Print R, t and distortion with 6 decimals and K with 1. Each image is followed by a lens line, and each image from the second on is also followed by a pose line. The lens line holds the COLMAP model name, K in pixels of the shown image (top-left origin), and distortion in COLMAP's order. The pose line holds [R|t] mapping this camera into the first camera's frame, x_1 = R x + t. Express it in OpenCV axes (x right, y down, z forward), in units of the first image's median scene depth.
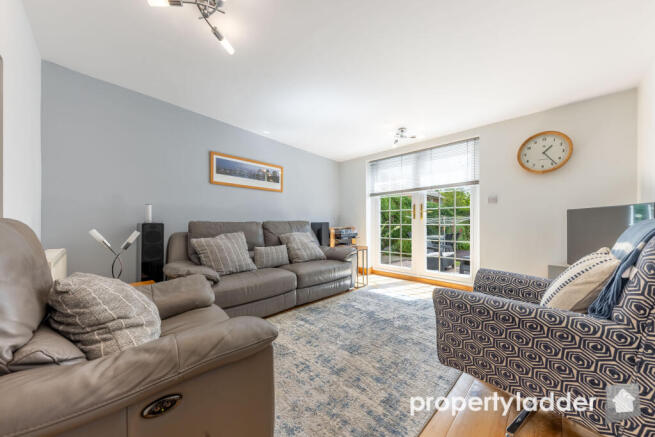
lens RADIAL K [[224.9, 0, 330.5], [0, 224.9, 219.0], [0, 0, 1]] dist [-0.000493, -0.000097]
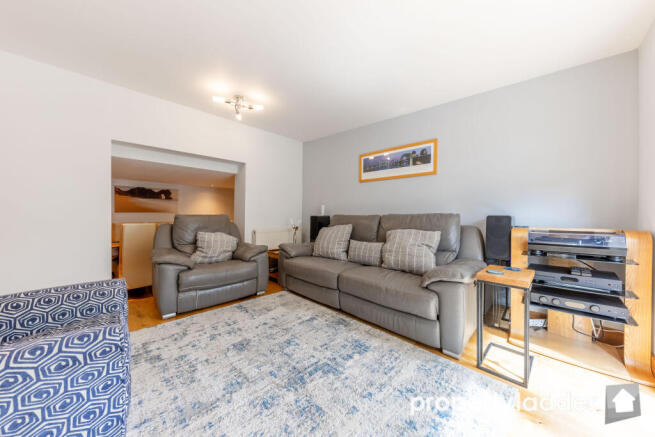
lens RADIAL K [[224.9, 0, 330.5], [0, 224.9, 219.0], [0, 0, 1]] dist [-0.000493, -0.000097]
pose [[0.016526, 0.016938, -0.999720, 0.628982], [0.015511, 0.999732, 0.017194, 0.009016], [0.999743, -0.015791, 0.016259, 0.813877]]
